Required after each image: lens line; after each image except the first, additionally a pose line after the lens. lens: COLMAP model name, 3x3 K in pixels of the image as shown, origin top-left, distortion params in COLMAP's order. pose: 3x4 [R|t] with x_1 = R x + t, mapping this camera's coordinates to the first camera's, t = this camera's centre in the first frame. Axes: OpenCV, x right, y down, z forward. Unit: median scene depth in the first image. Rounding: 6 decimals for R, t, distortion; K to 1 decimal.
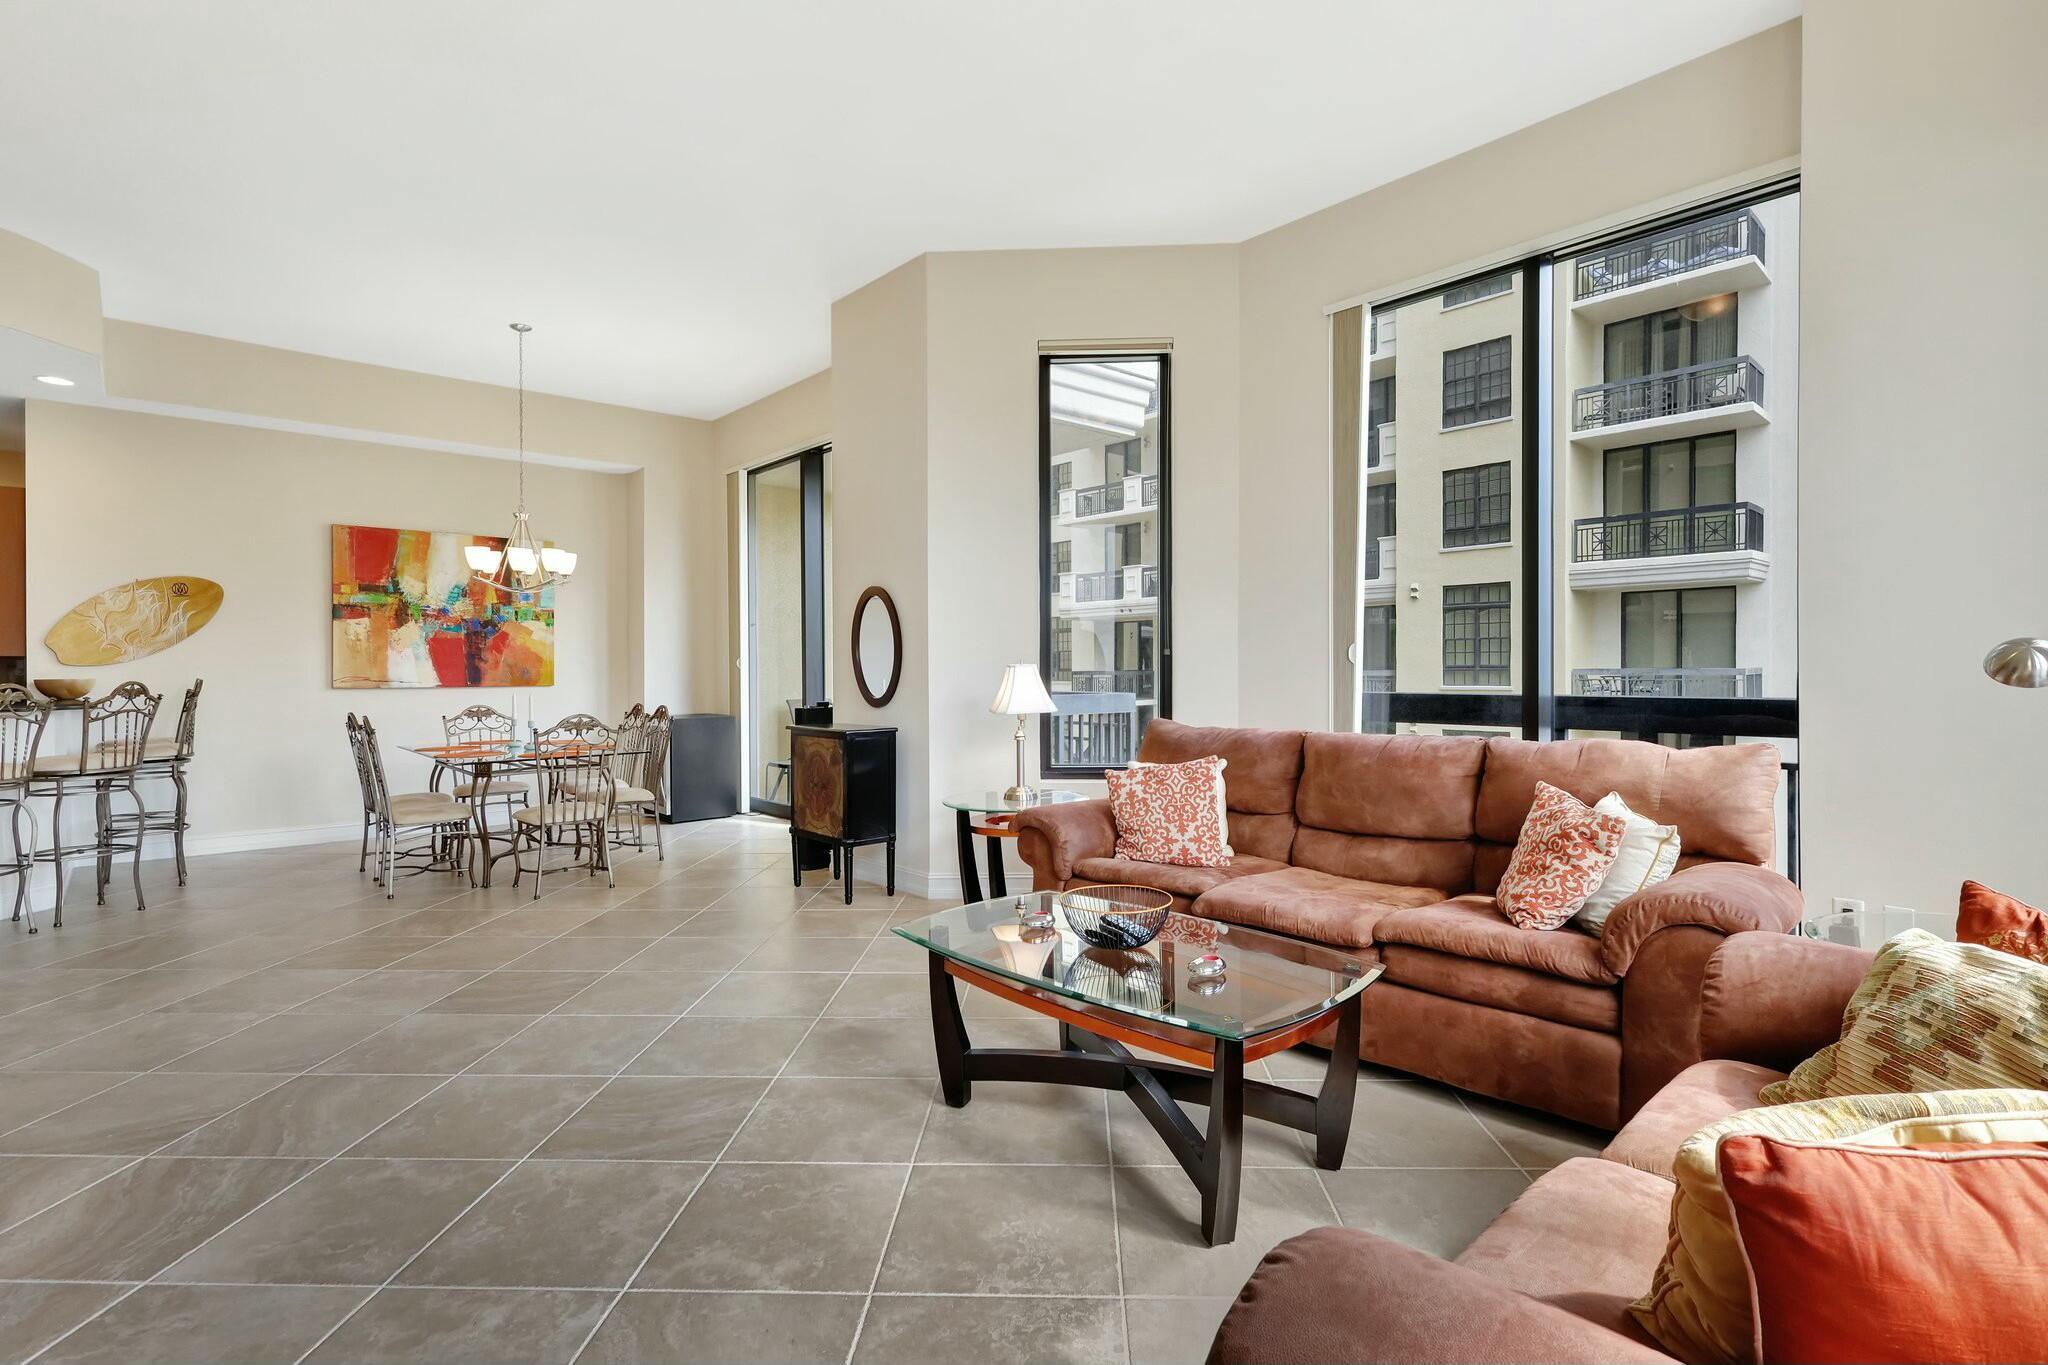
lens RADIAL K [[951.2, 0, 1040.5], [0, 951.2, 663.8], [0, 0, 1]] dist [0.001427, -0.001439]
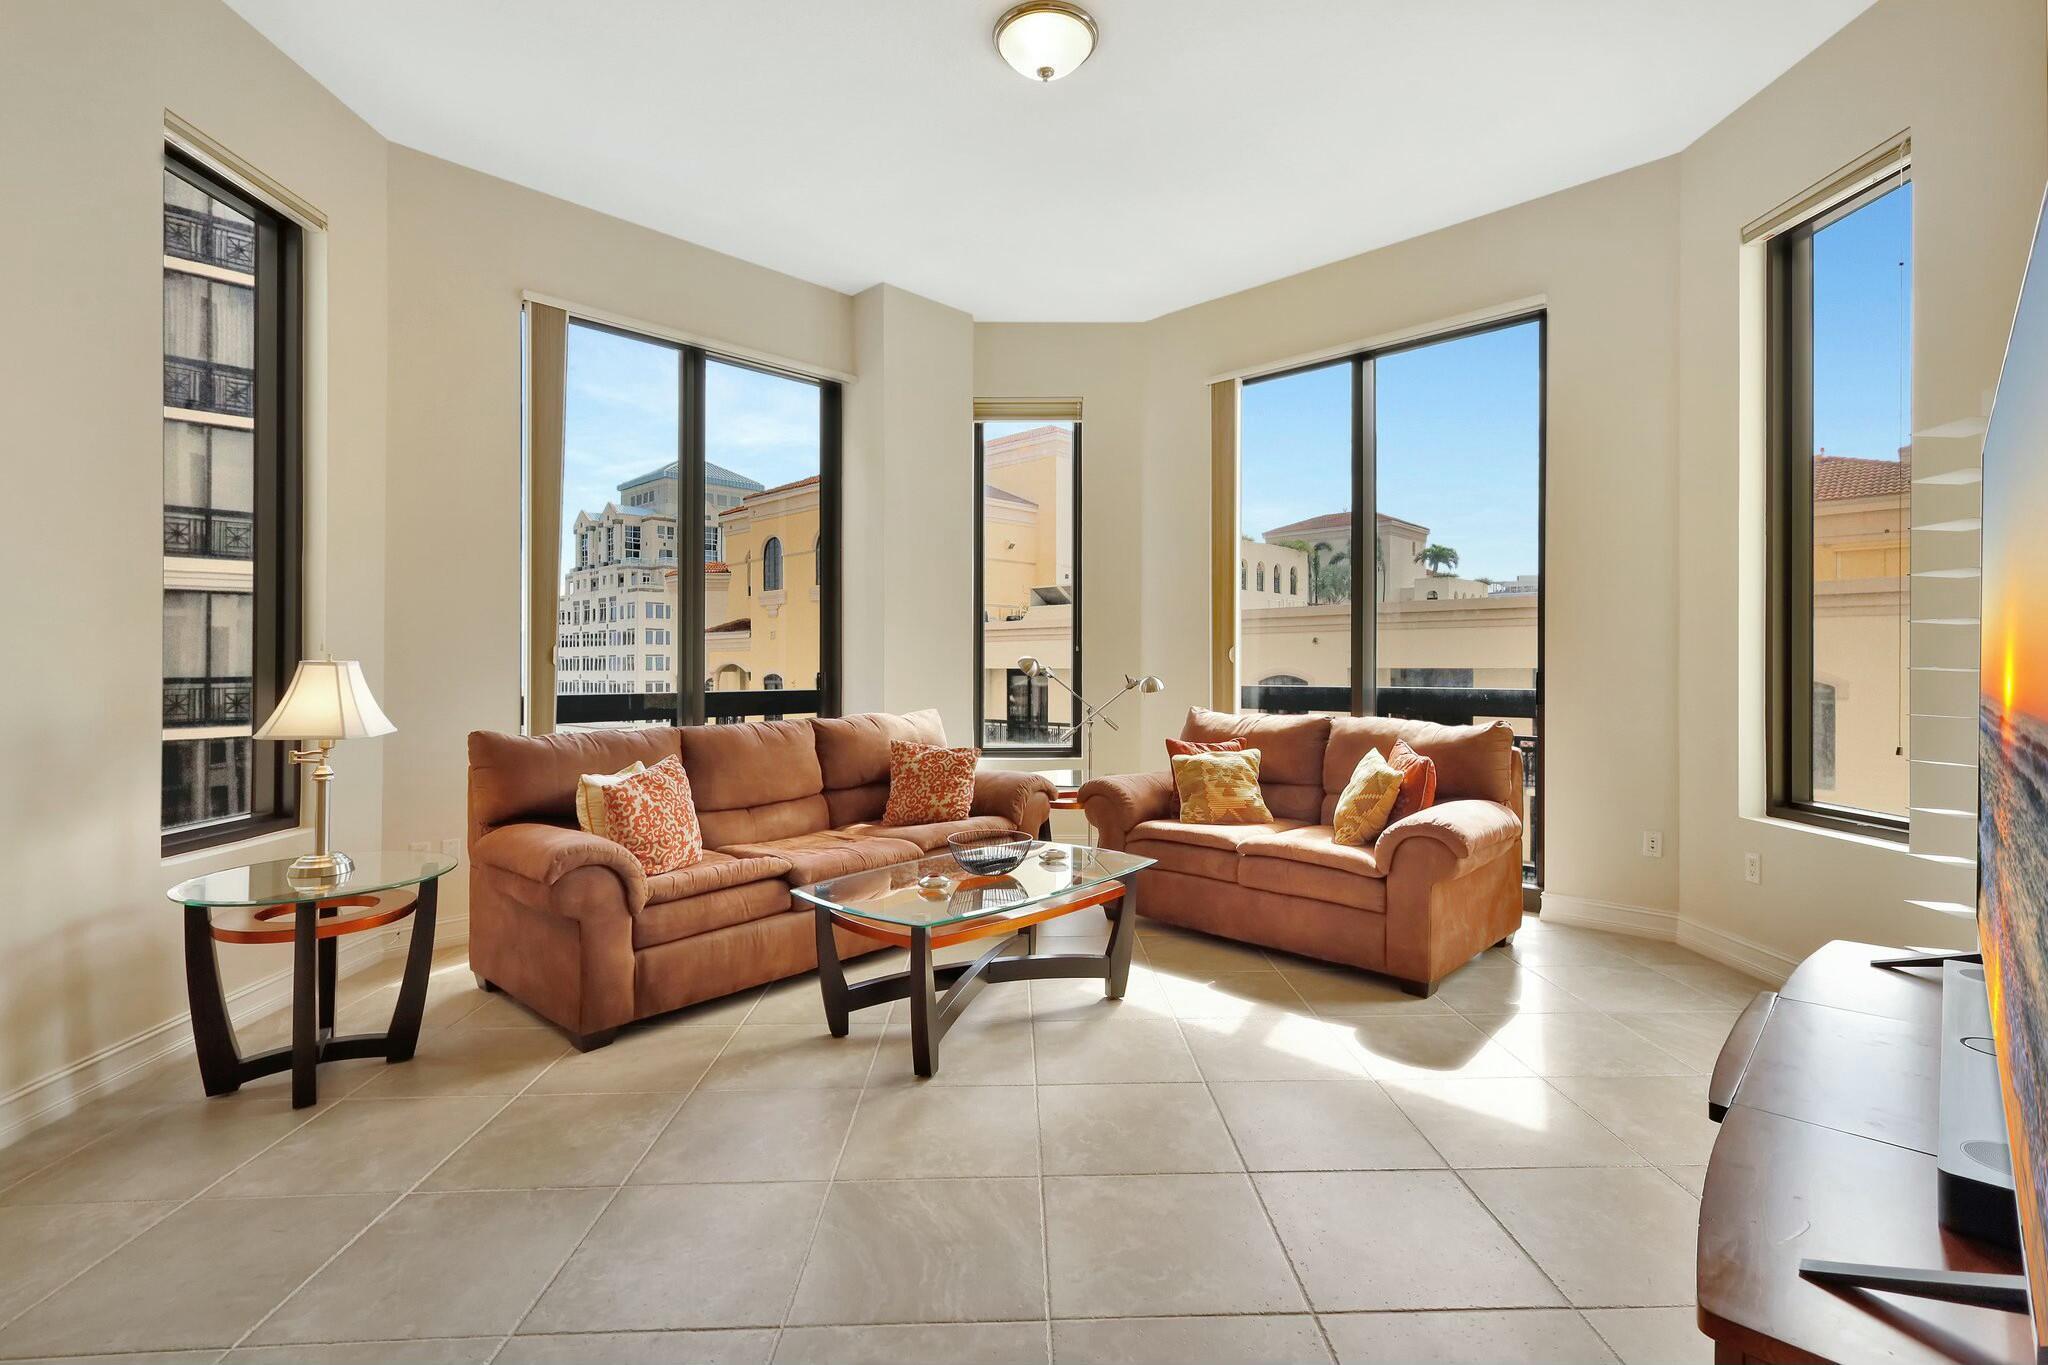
lens RADIAL K [[951.2, 0, 1016.5], [0, 951.2, 651.4], [0, 0, 1]] dist [0.001427, -0.001439]
pose [[-0.061640, 0.026000, 0.997760, -0.434307], [0.001778, 0.999662, -0.025940, 0.007459], [-0.998097, 0.000175, -0.061666, 0.363979]]
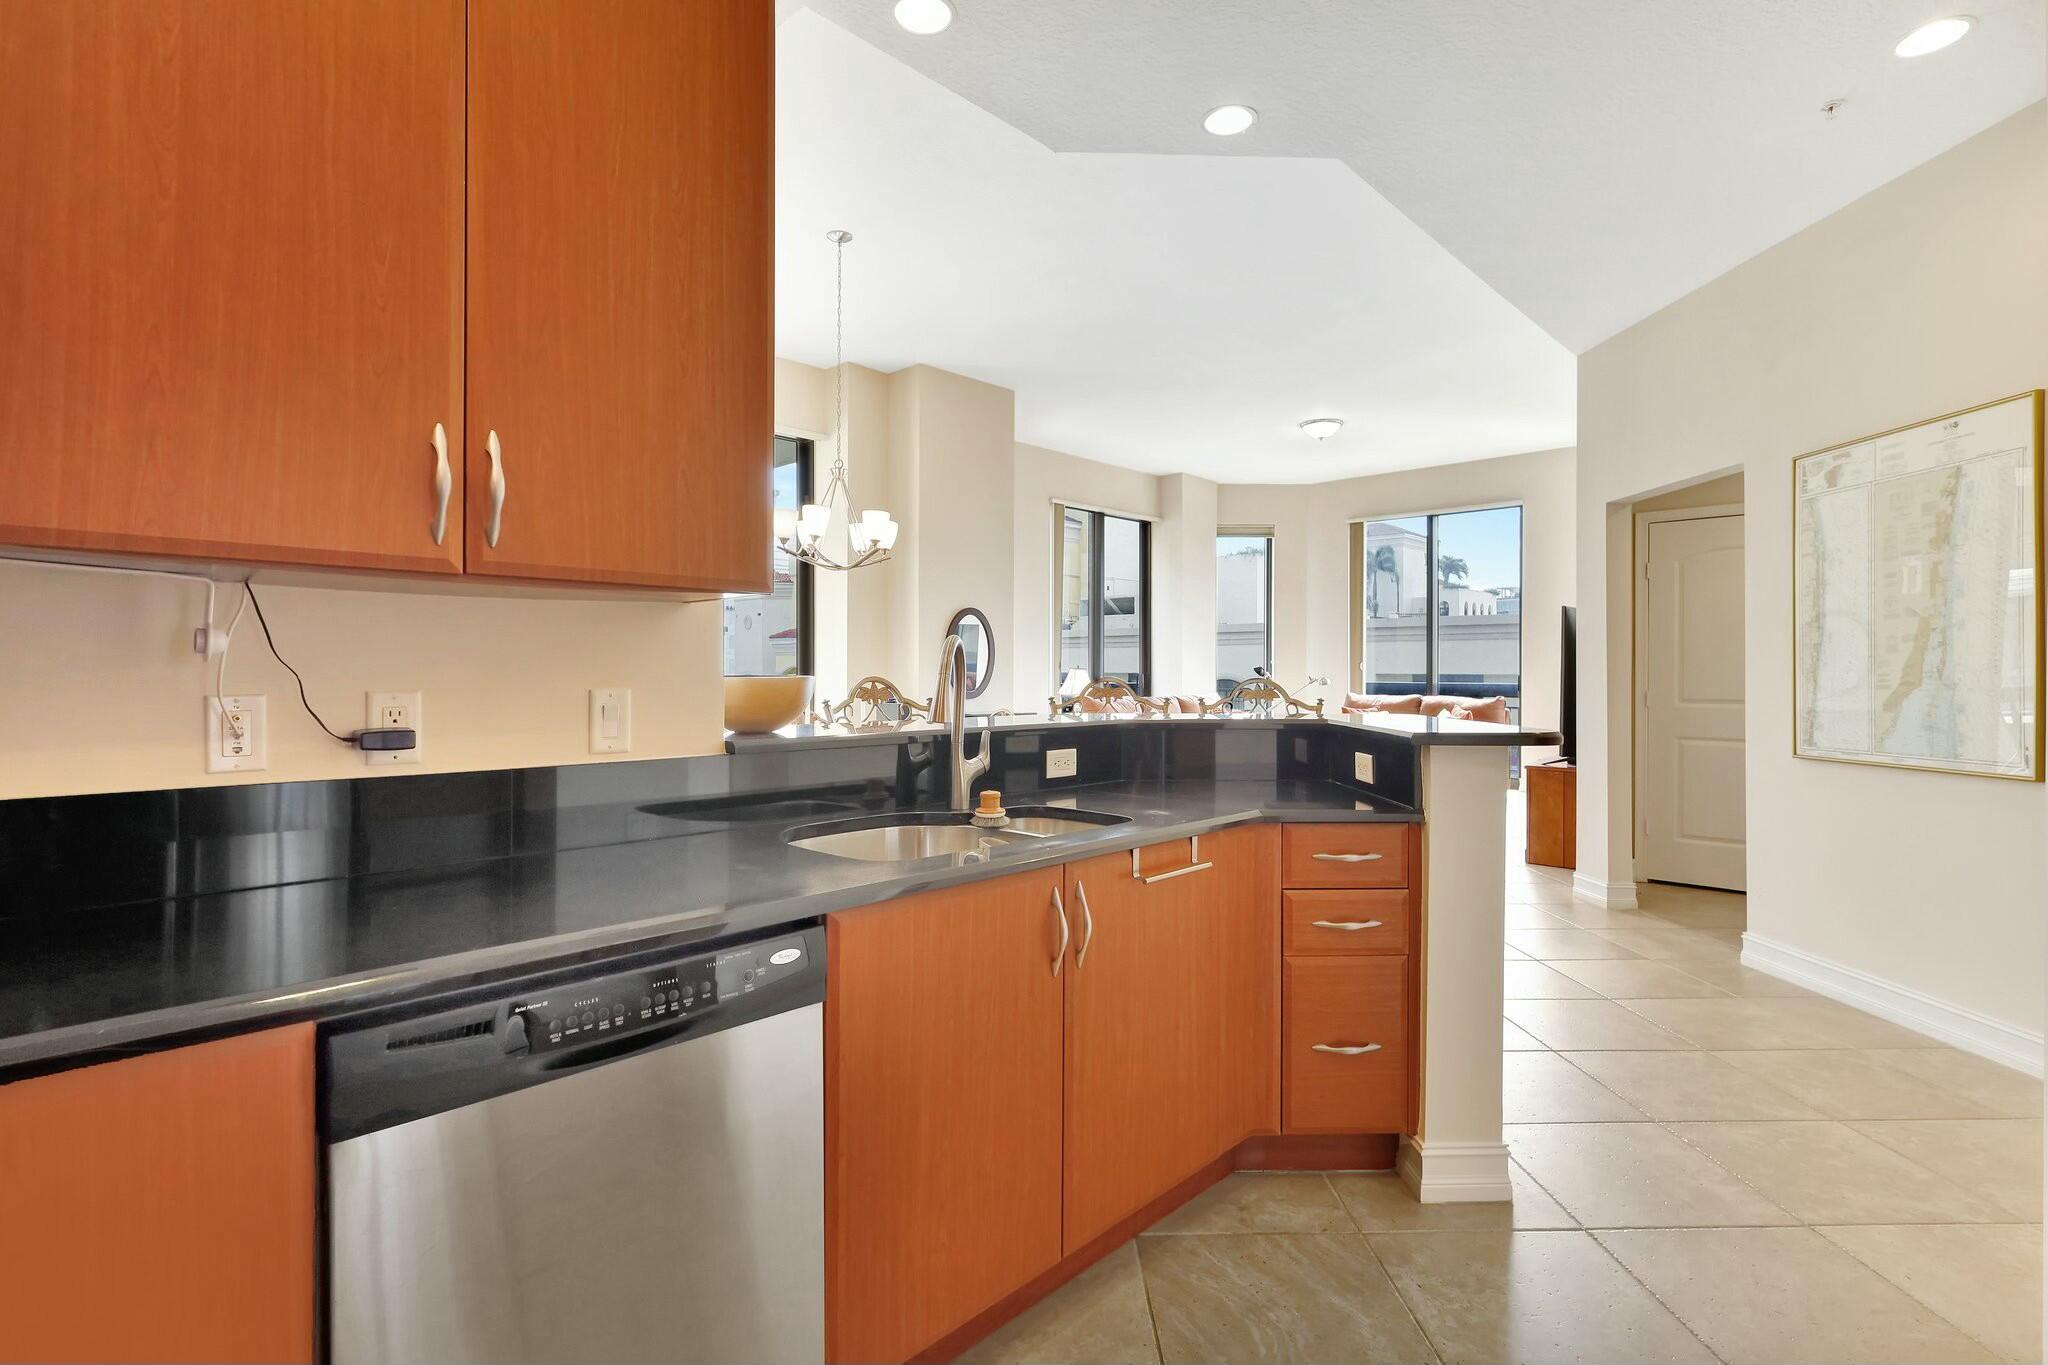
lens RADIAL K [[951.2, 0, 1009.1], [0, 951.2, 669.4], [0, 0, 1]] dist [0.001427, -0.001439]
pose [[-0.048861, 0.012020, 0.998733, -1.041043], [-0.001066, 0.999926, -0.012086, 0.013184], [-0.998805, -0.001655, -0.048845, 0.712454]]
